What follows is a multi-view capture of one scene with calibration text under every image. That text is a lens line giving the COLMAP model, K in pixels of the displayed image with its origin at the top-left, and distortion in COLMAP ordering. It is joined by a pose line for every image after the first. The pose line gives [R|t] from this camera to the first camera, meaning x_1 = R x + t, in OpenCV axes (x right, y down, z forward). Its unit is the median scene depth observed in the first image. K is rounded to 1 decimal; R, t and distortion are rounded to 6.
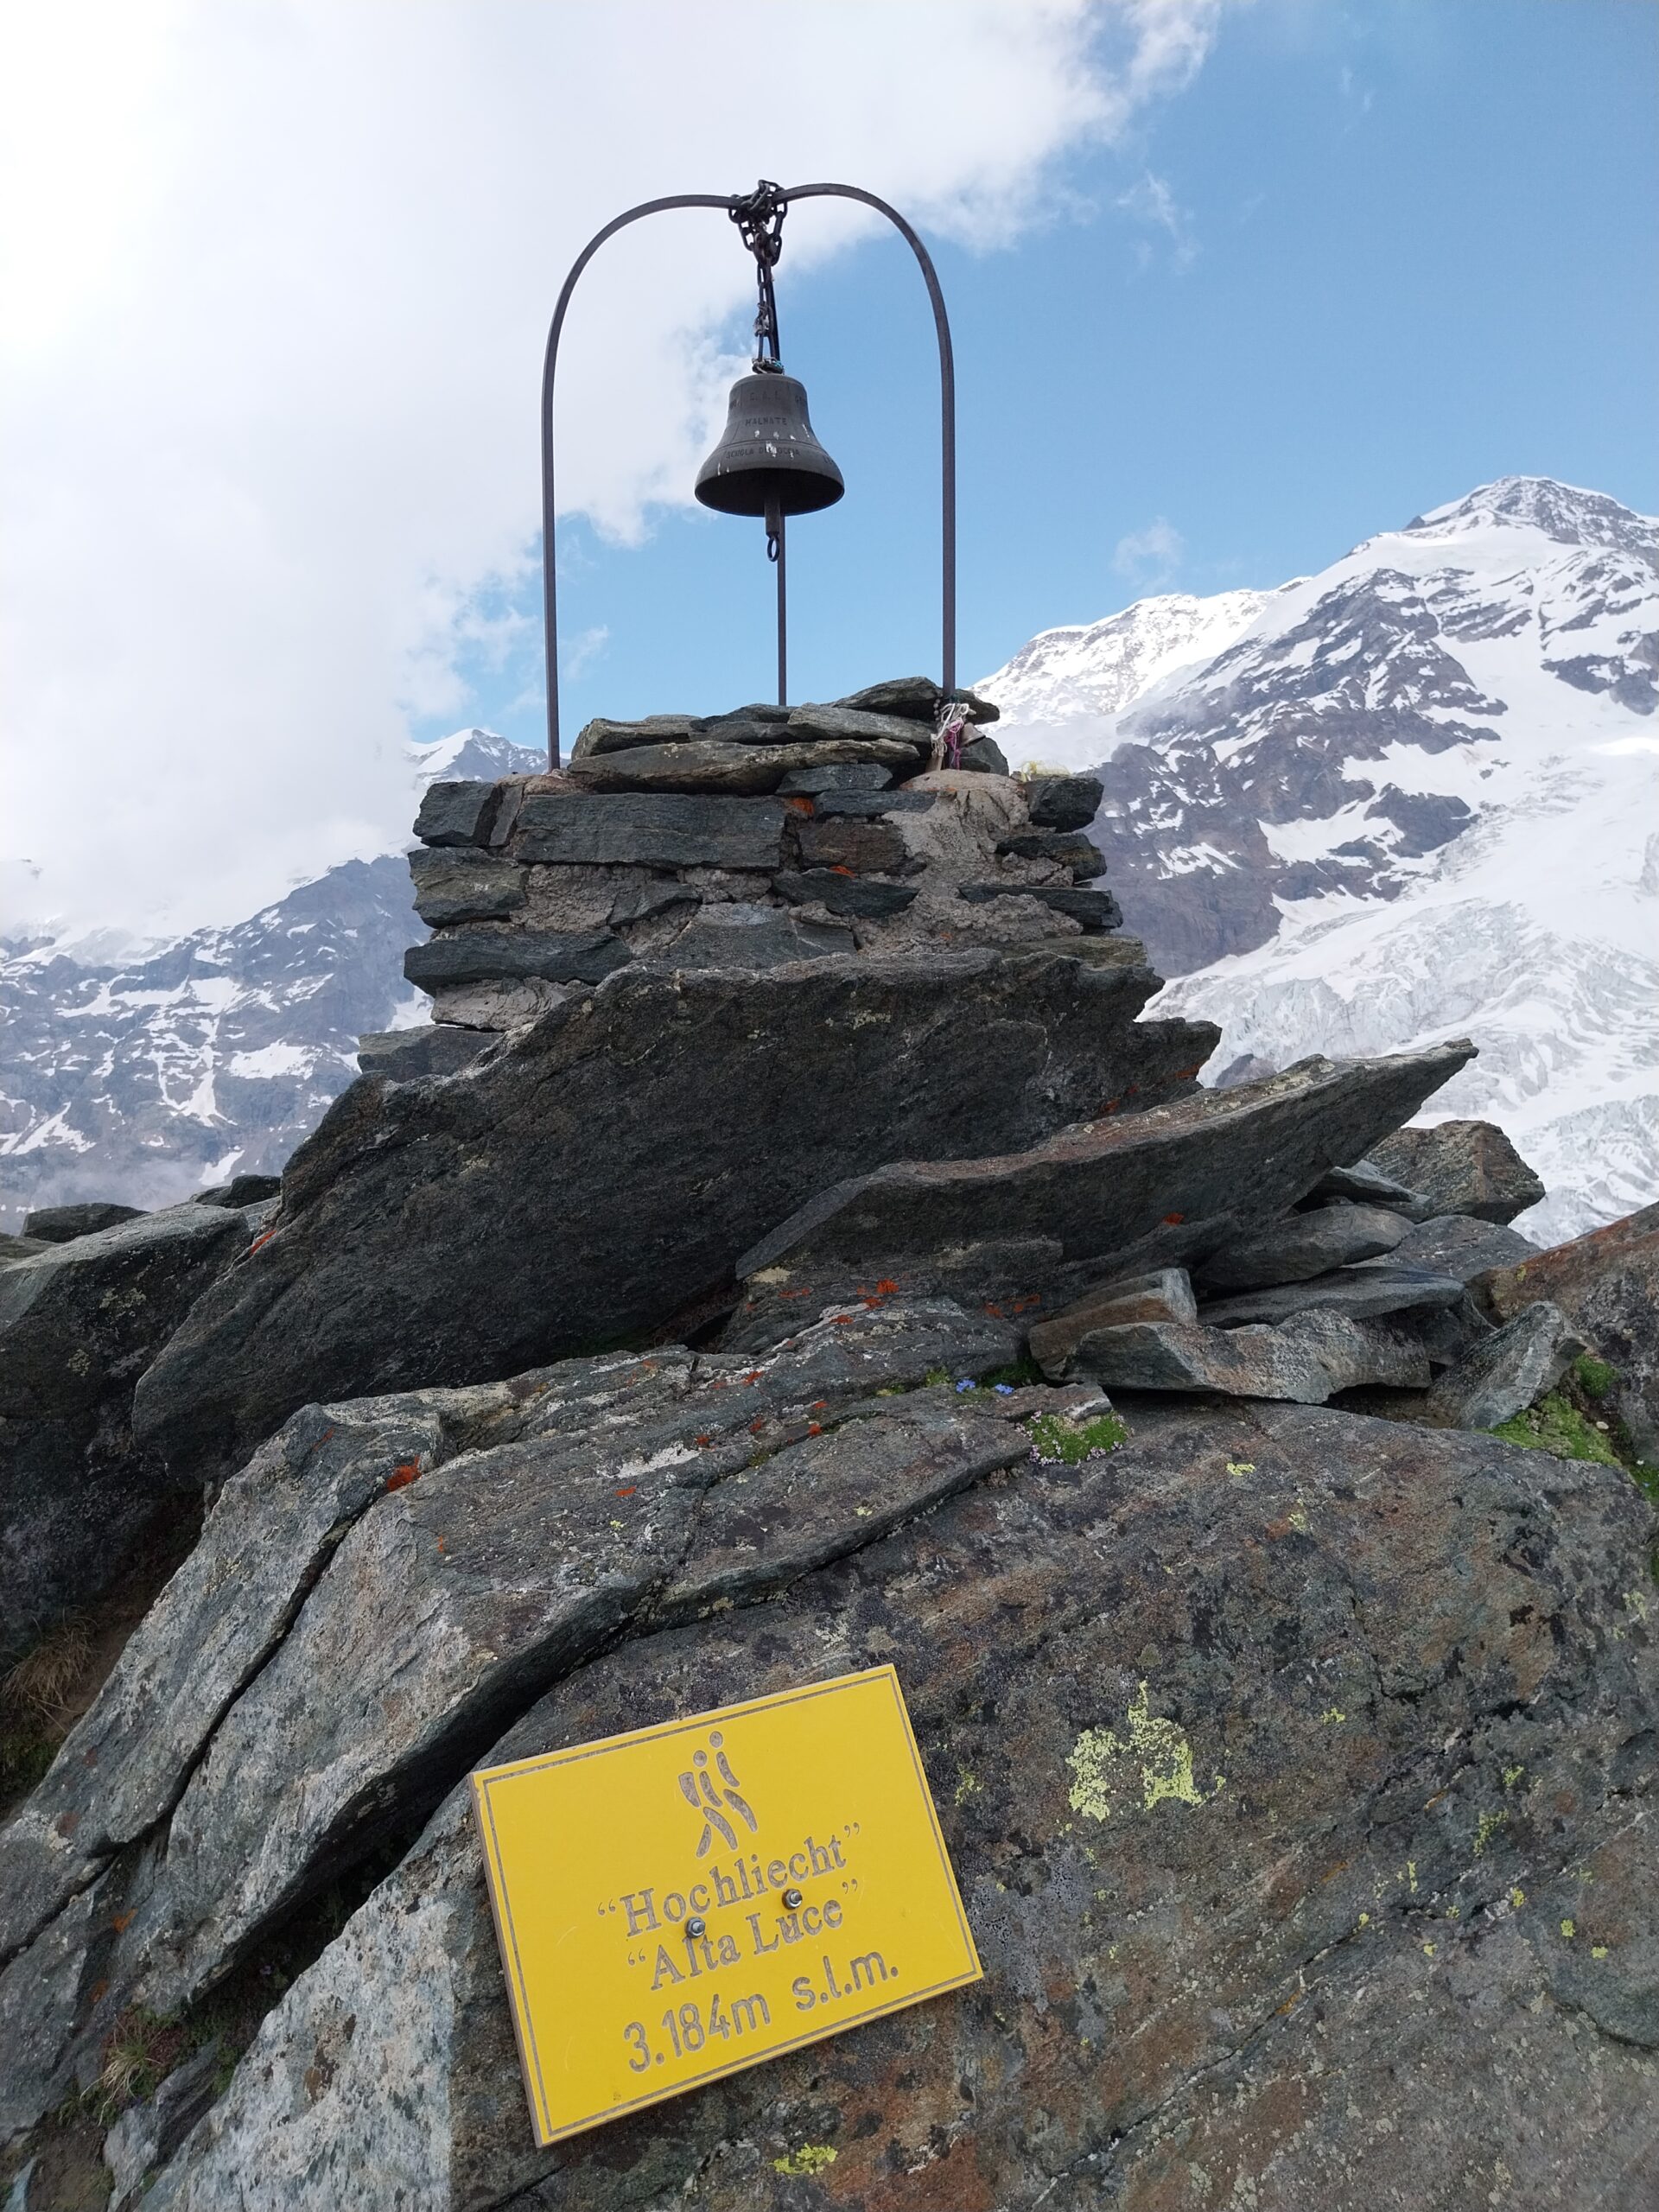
lens RADIAL K [[1686.1, 0, 809.1], [0, 1686.1, 1103.1], [0, 0, 1]] dist [0.014263, -0.047967]
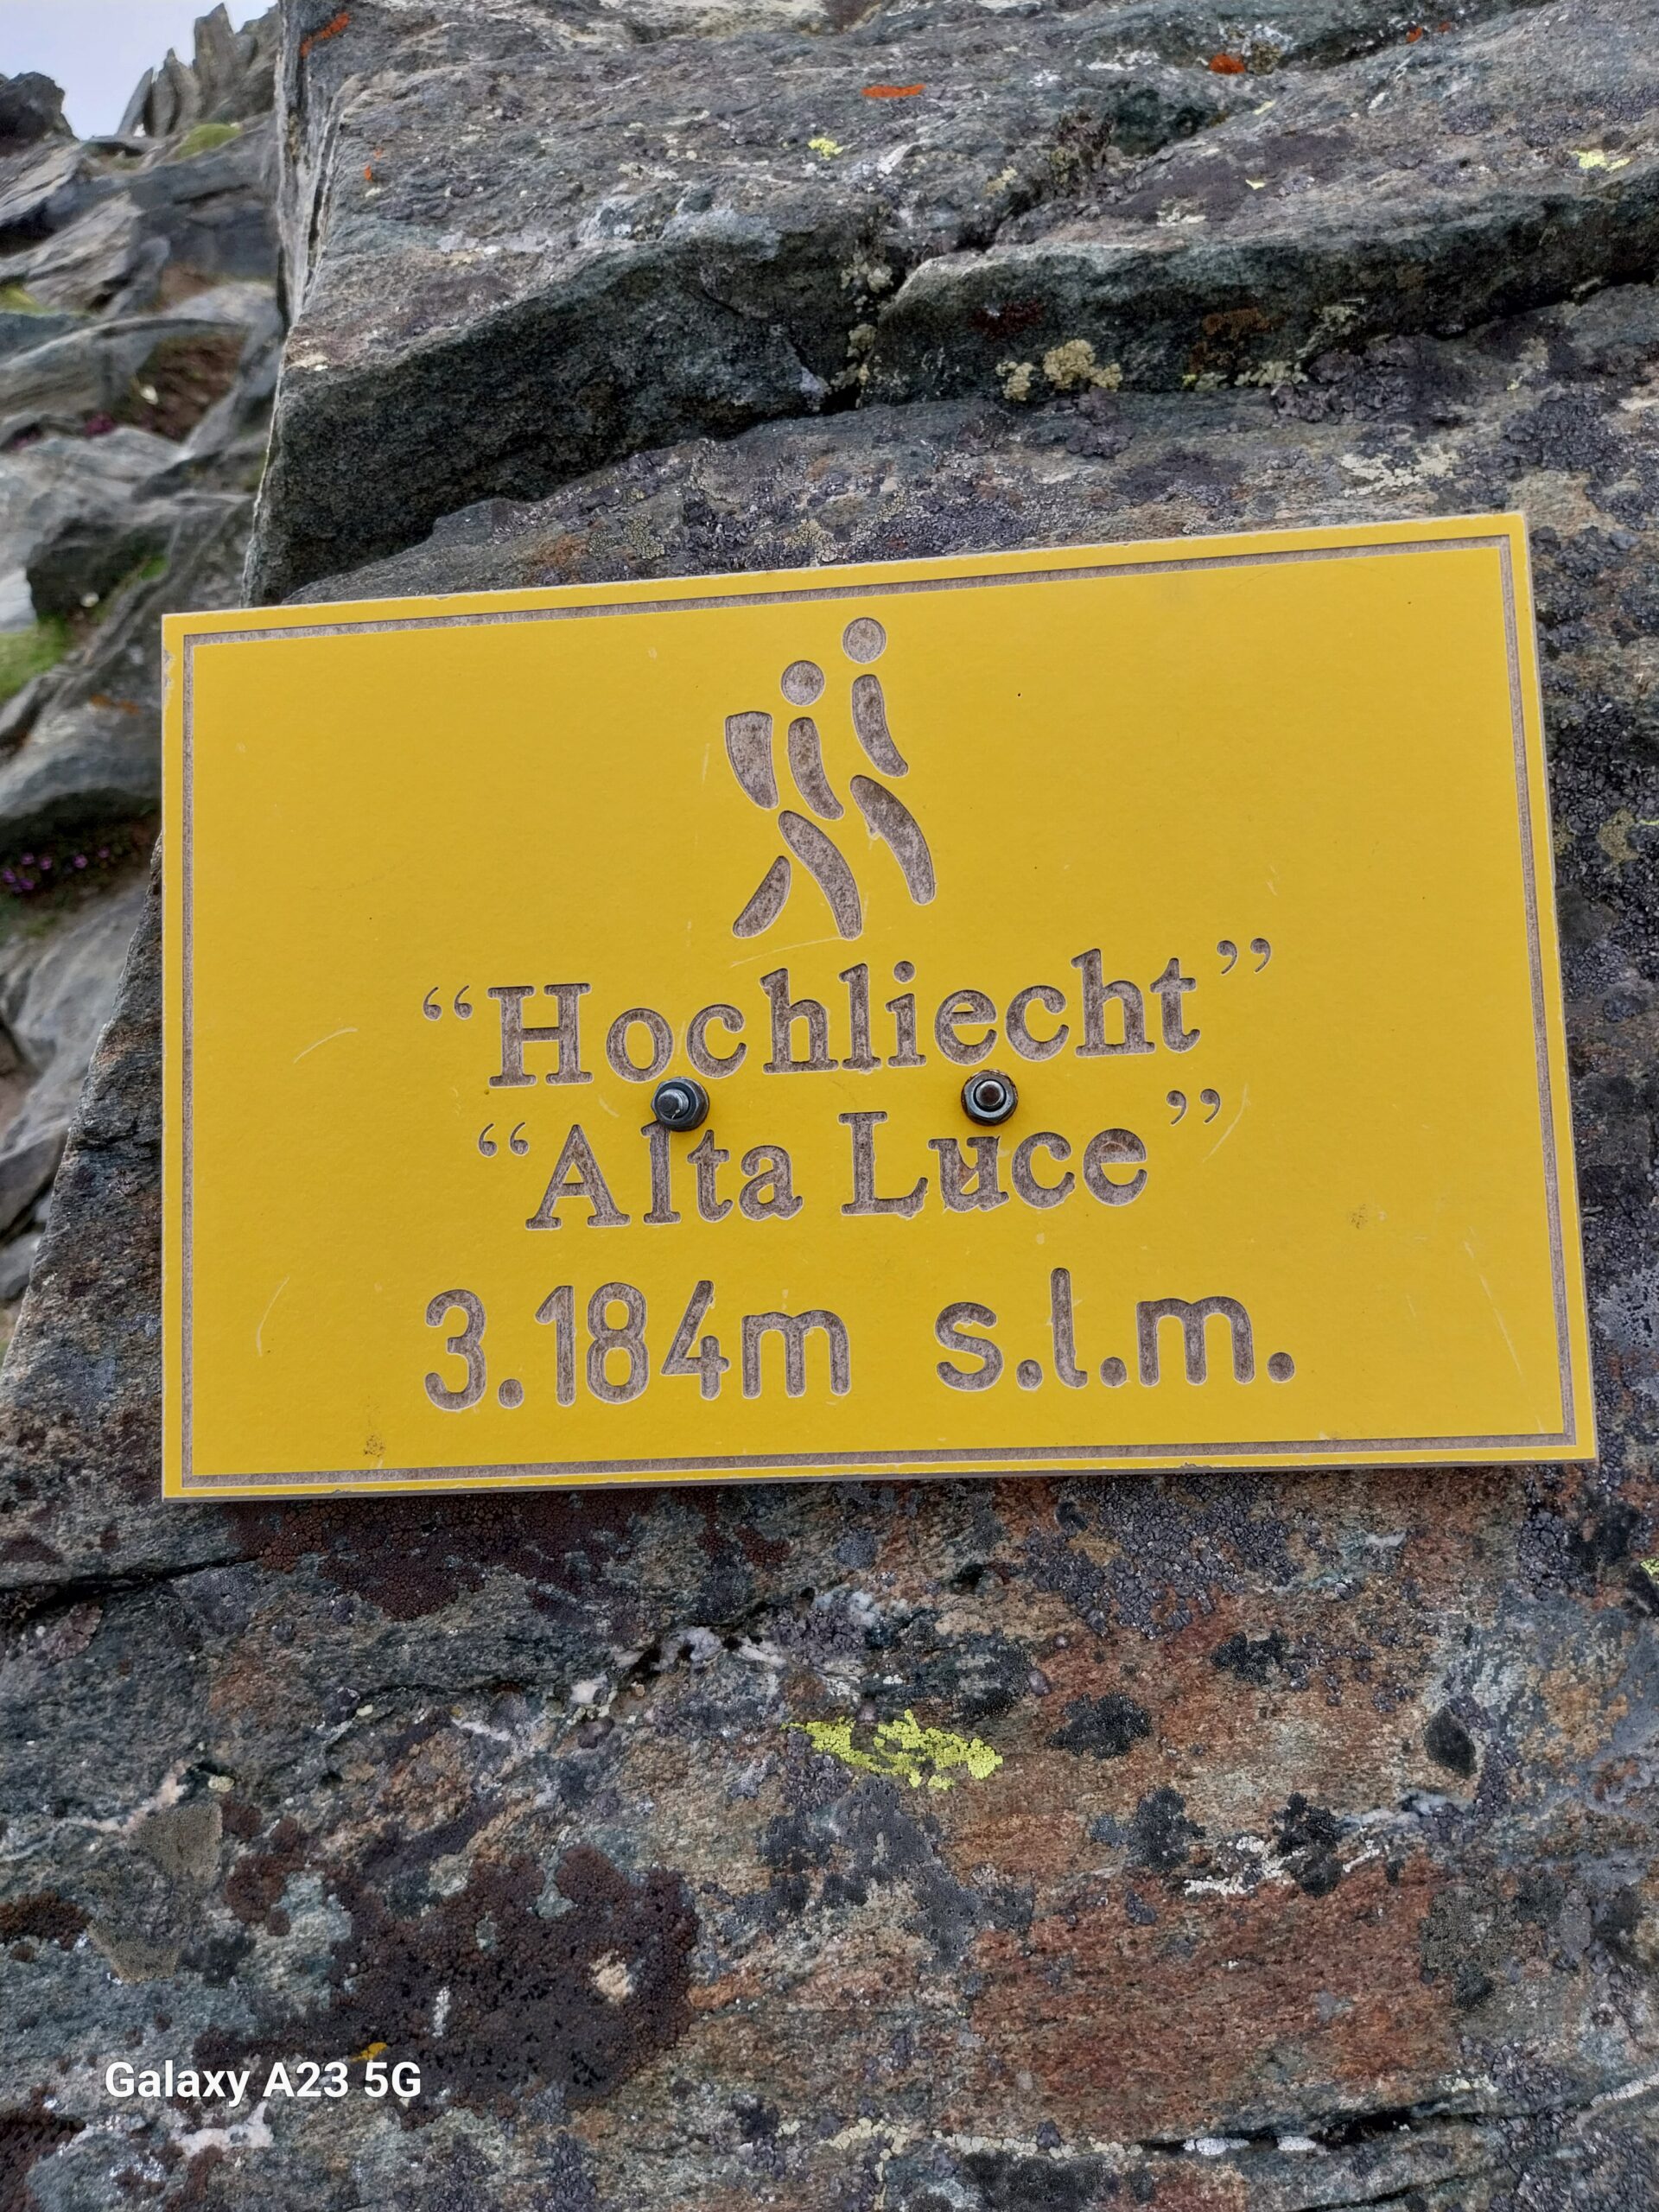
lens RADIAL K [[1686.1, 0, 833.7], [0, 1686.1, 1127.0], [0, 0, 1]] dist [0.014263, -0.047967]
pose [[0.822360, 0.193409, -0.535086, 0.150424], [0.032205, 0.923120, 0.383161, 0.353037], [0.568056, -0.332329, 0.752908, 0.739048]]
